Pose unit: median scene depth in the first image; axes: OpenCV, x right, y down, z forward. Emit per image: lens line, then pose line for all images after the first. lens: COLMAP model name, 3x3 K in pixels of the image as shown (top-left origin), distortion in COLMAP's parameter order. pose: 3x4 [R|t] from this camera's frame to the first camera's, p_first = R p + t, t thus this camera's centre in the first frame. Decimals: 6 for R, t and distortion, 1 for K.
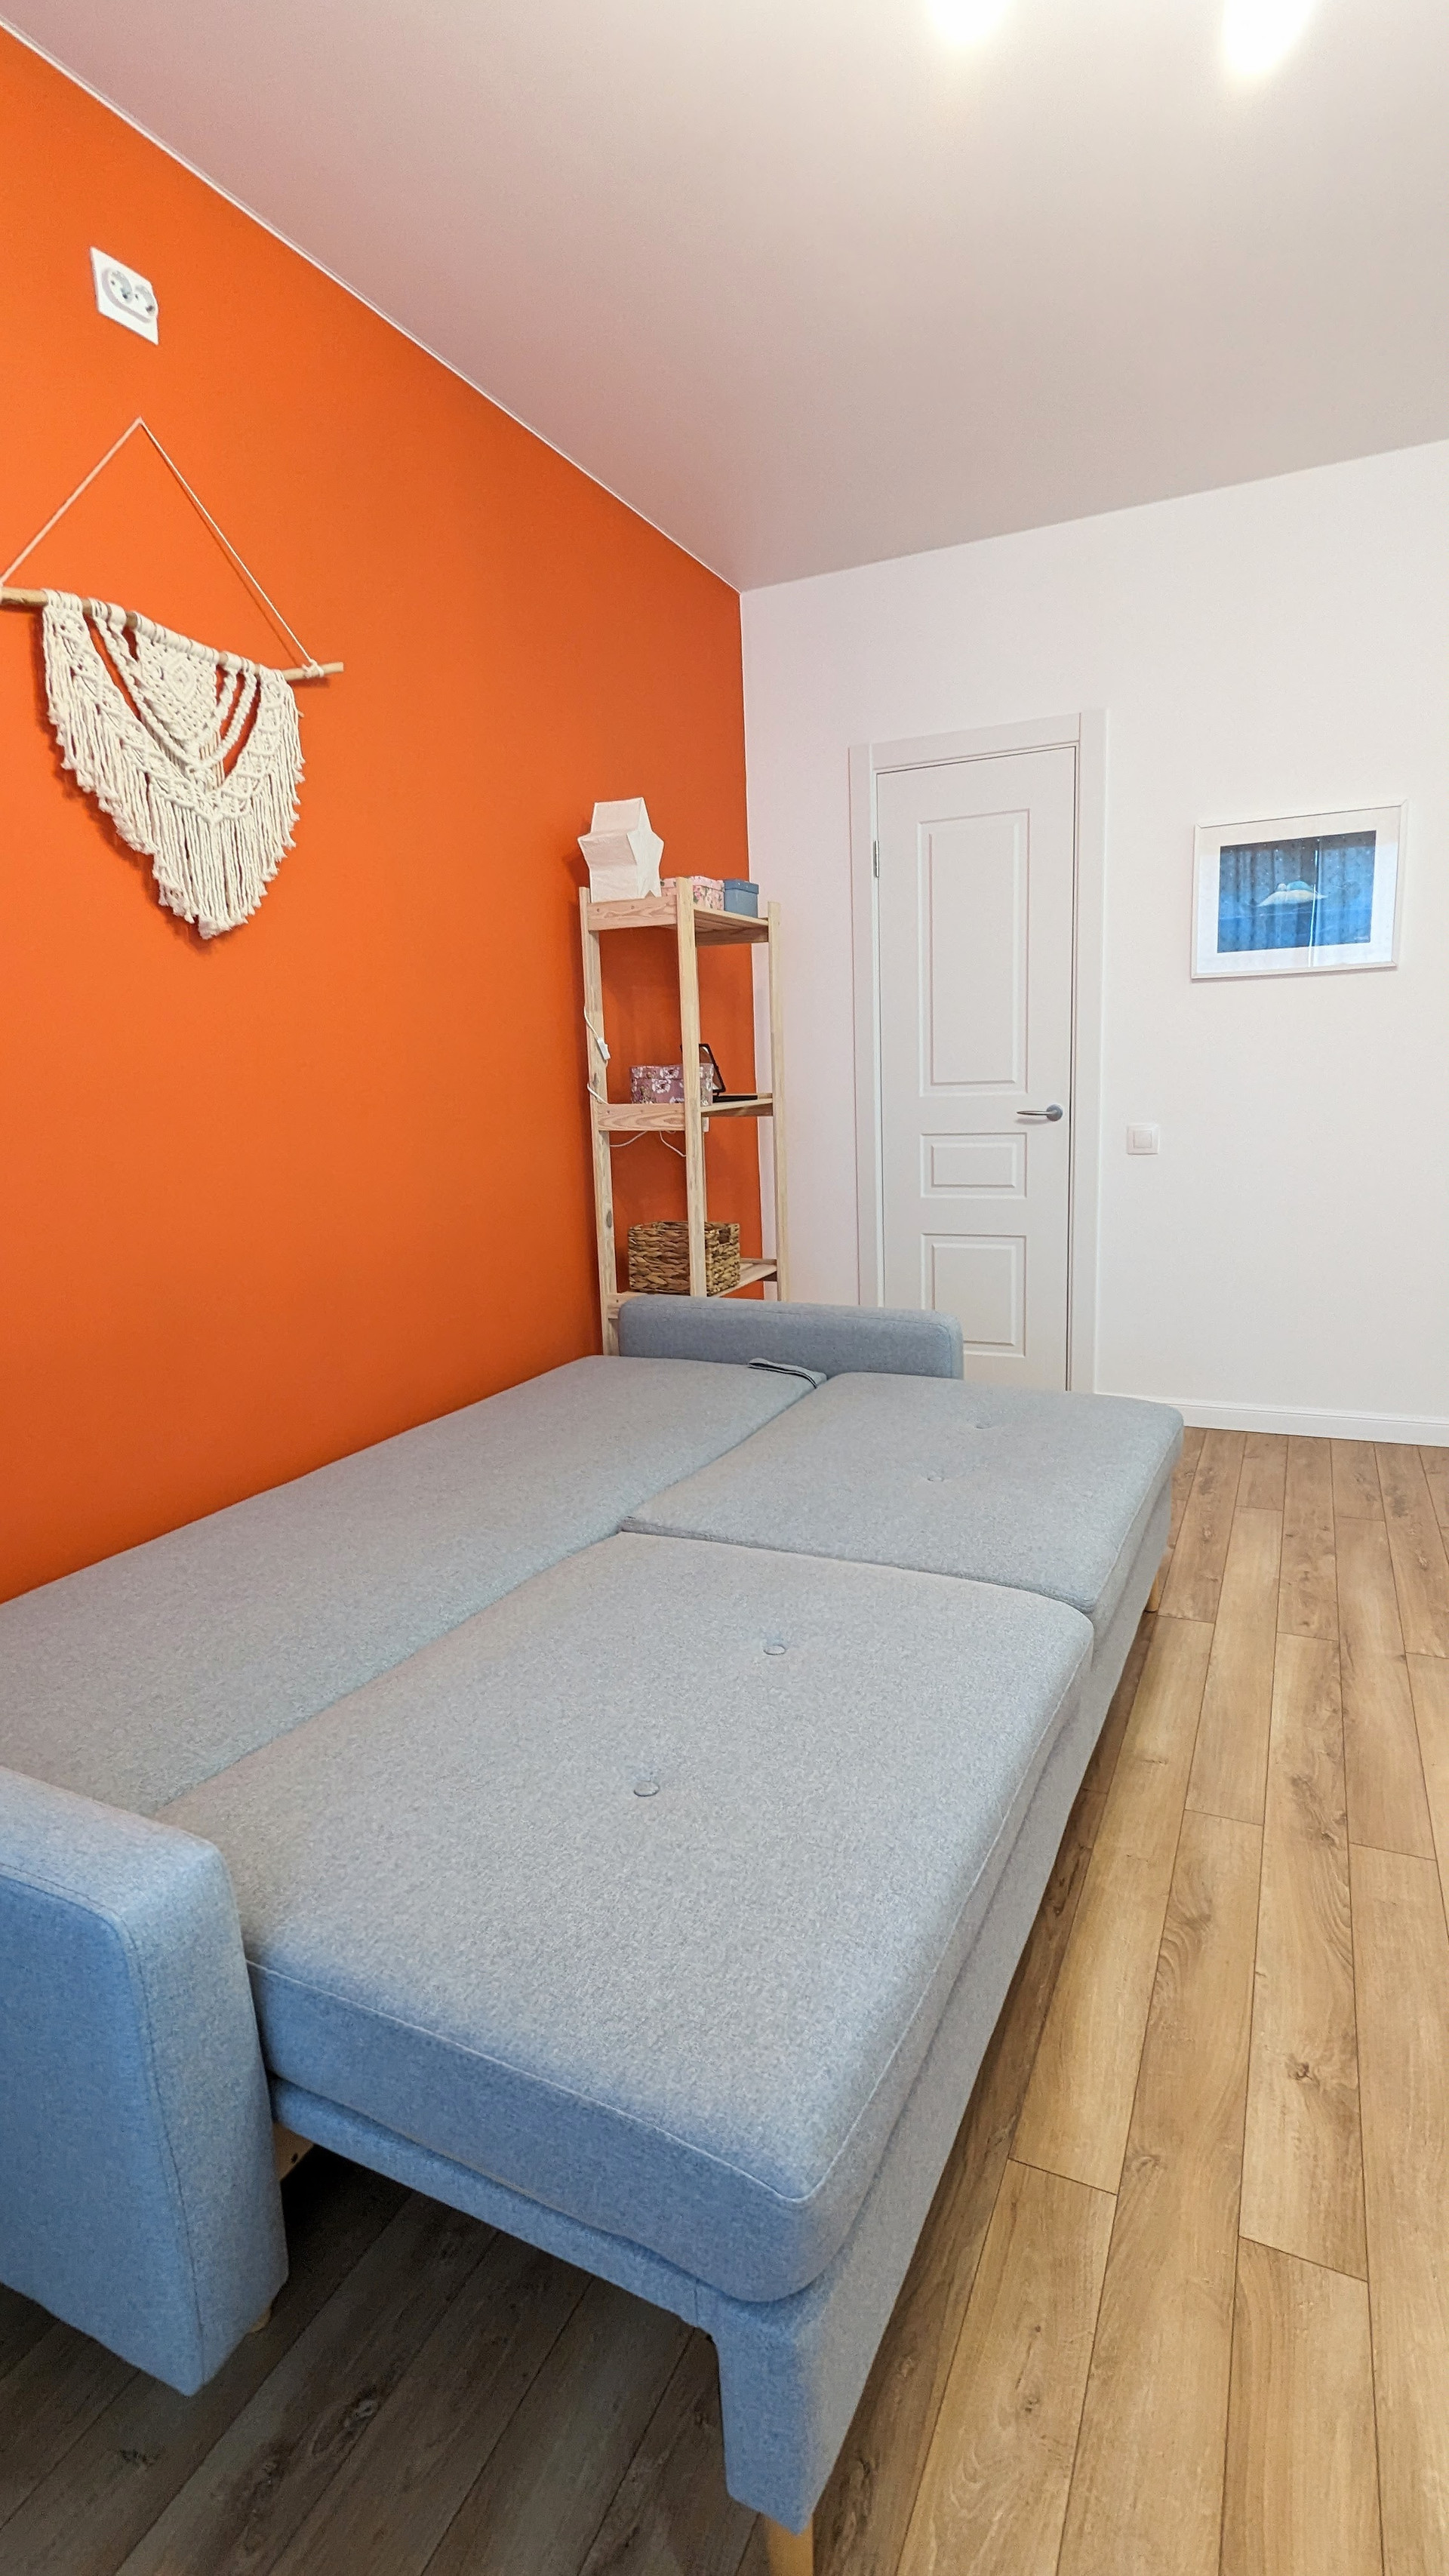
lens RADIAL K [[1214.3, 0, 737.3], [0, 1214.3, 1290.2], [0, 0, 1]] dist [-0.002789, 0.001417]
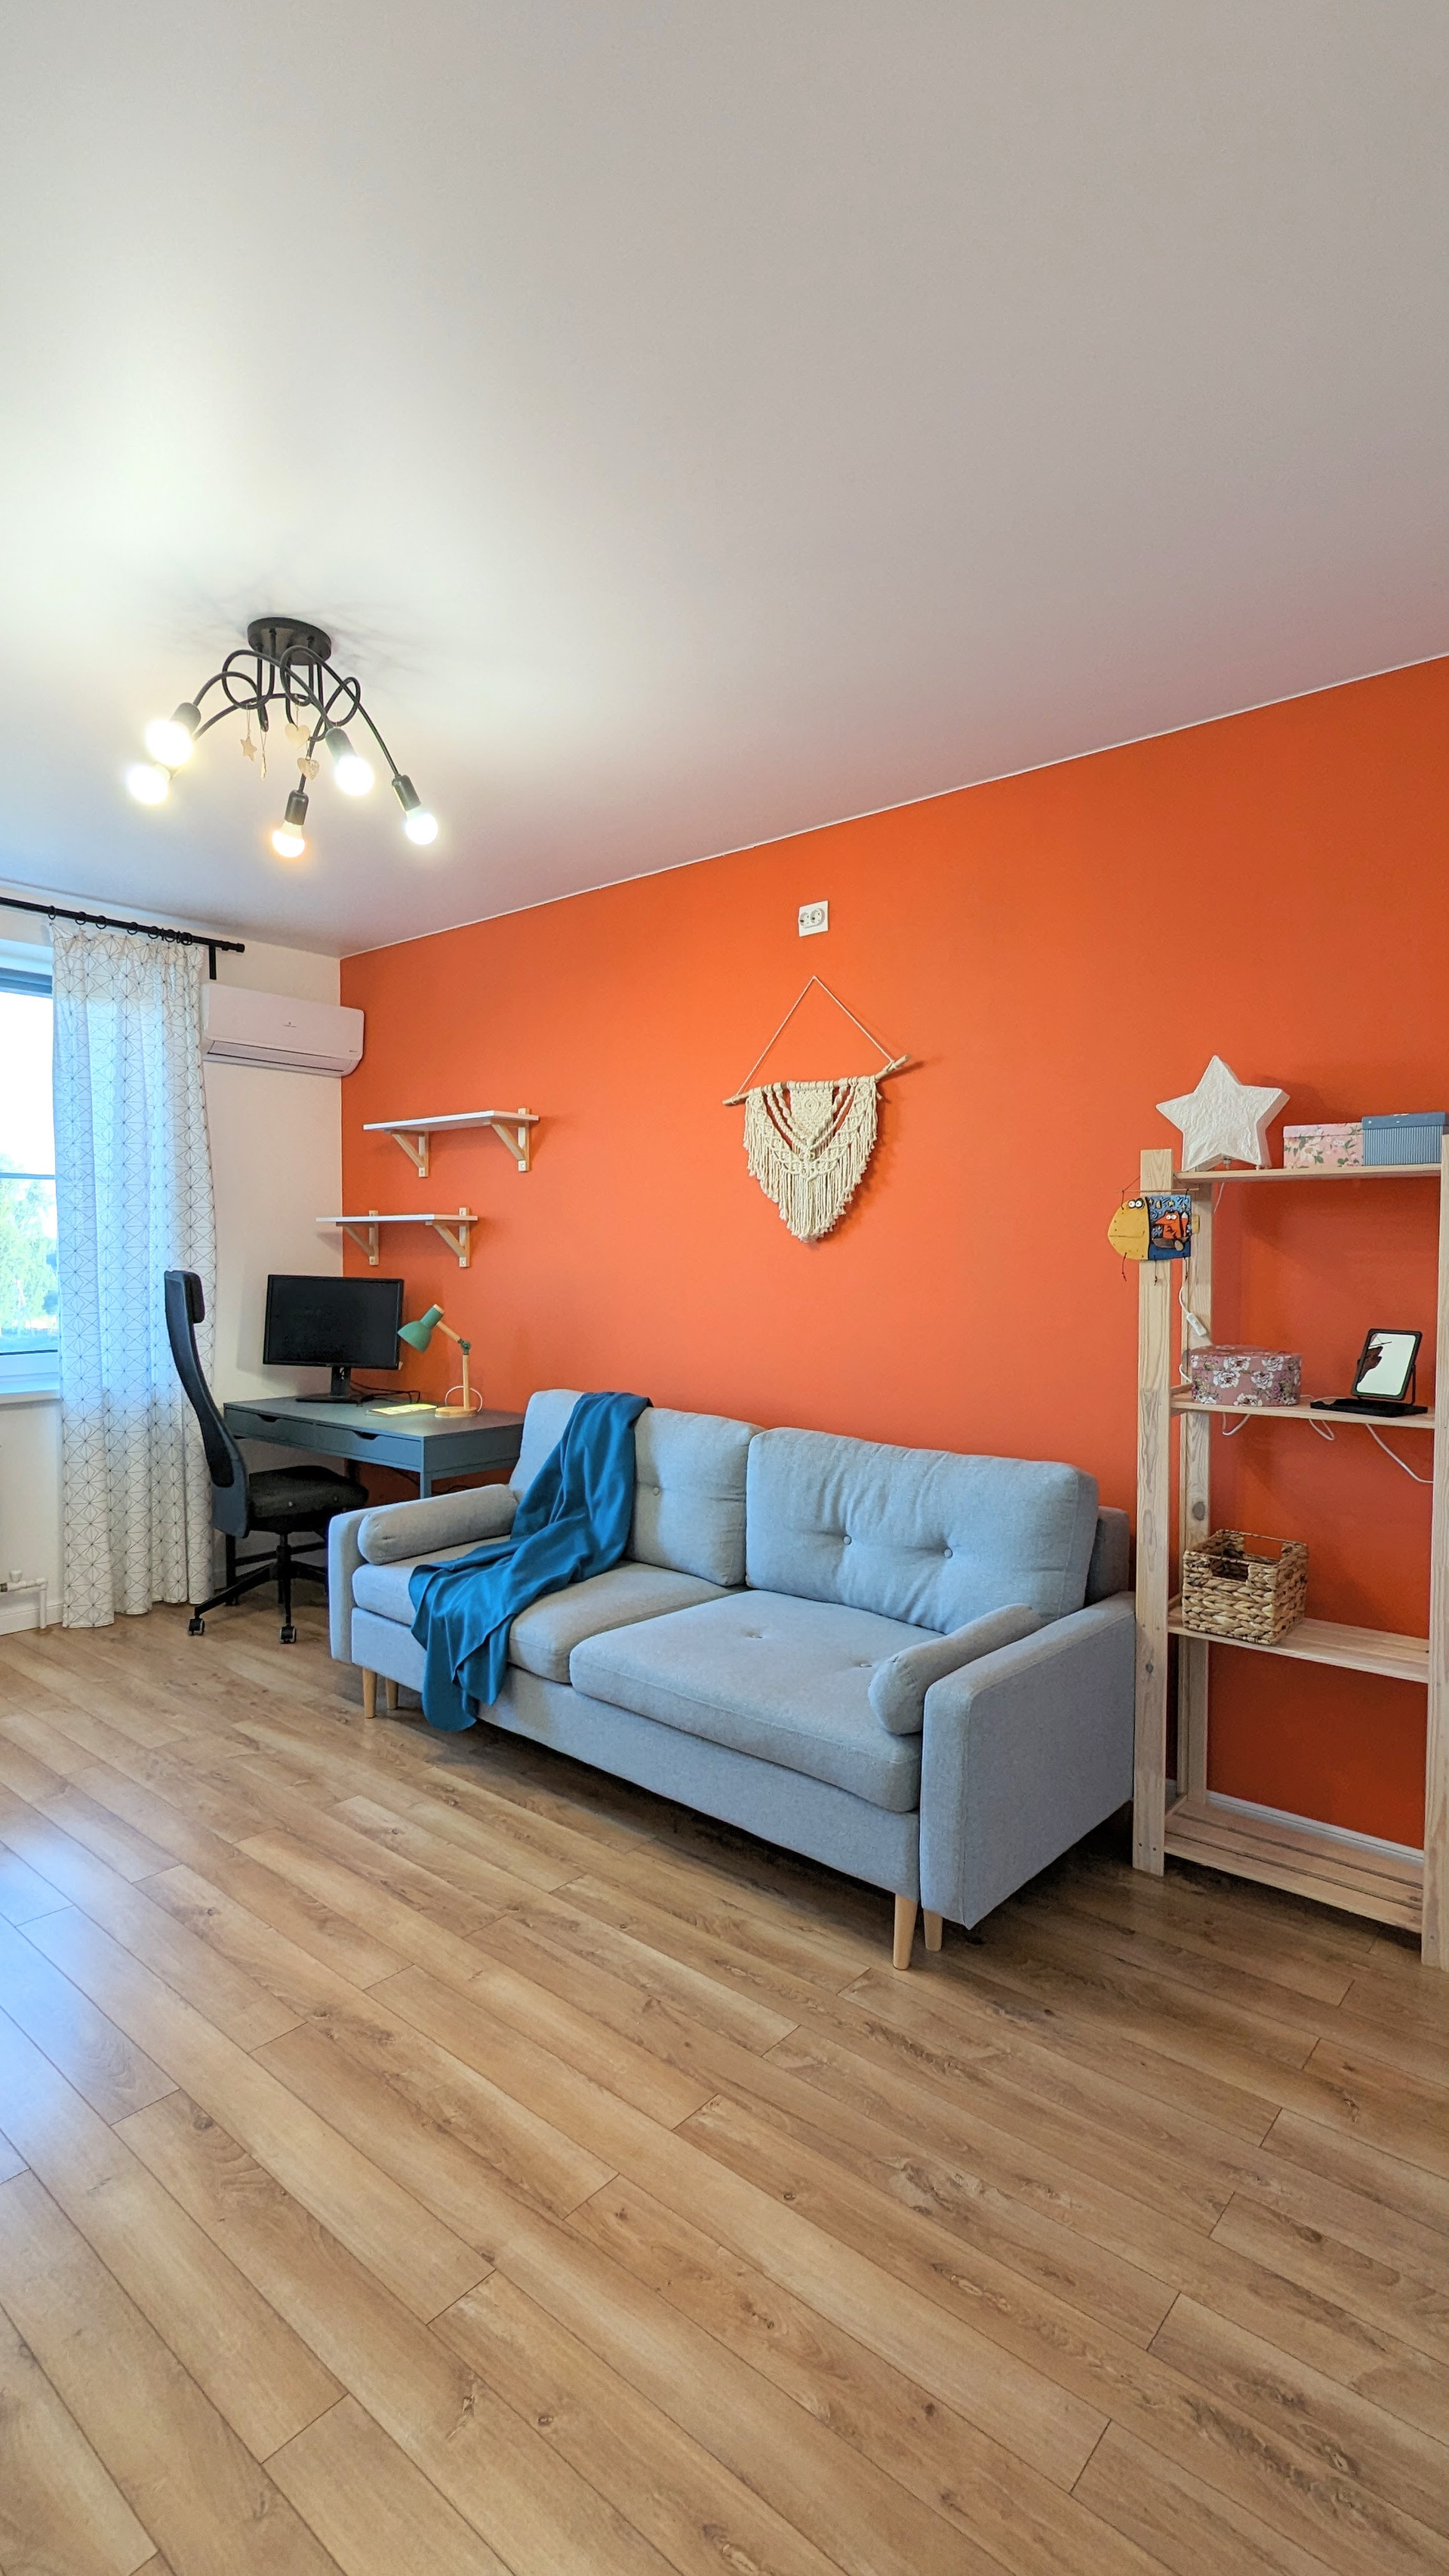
lens RADIAL K [[1214.3, 0, 749.4], [0, 1214.3, 1291.1], [0, 0, 1]] dist [-0.002789, 0.001417]
pose [[-0.251291, 0.079061, -0.964677, 1.266720], [-0.171276, 0.977298, 0.124712, -0.415416], [0.952637, 0.196566, -0.232045, 1.306891]]
